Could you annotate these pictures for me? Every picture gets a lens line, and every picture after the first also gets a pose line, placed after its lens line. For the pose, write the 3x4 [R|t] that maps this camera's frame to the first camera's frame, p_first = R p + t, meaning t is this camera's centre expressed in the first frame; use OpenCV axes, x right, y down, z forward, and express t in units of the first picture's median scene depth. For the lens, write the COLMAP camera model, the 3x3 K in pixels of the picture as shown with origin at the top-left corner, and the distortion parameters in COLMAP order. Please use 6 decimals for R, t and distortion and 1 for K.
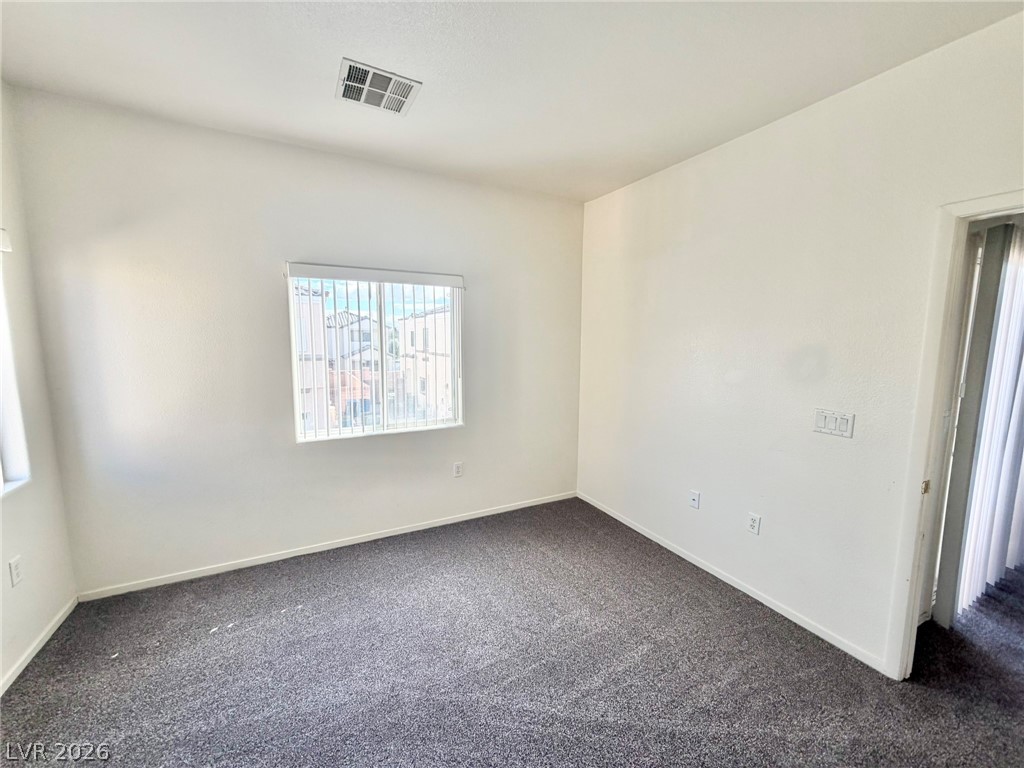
lens RADIAL K [[406.7, 0, 507.4], [0, 406.7, 379.6], [0, 0, 1]] dist [0.000341, 0.000019]
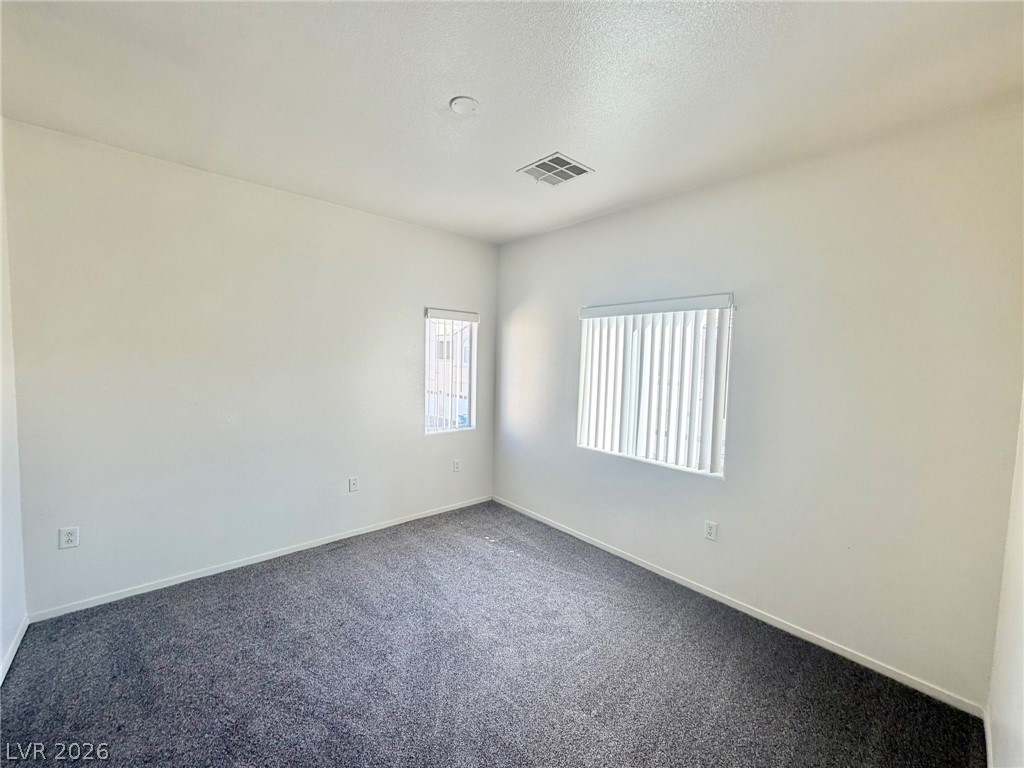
lens RADIAL K [[406.7, 0, 522.7], [0, 406.7, 380.1], [0, 0, 1]] dist [0.000341, 0.000019]
pose [[0.265082, 0.053355, -0.962748, 0.711908], [-0.139763, 0.990049, 0.016386, -0.050195], [0.954043, 0.130213, 0.269902, 0.496582]]
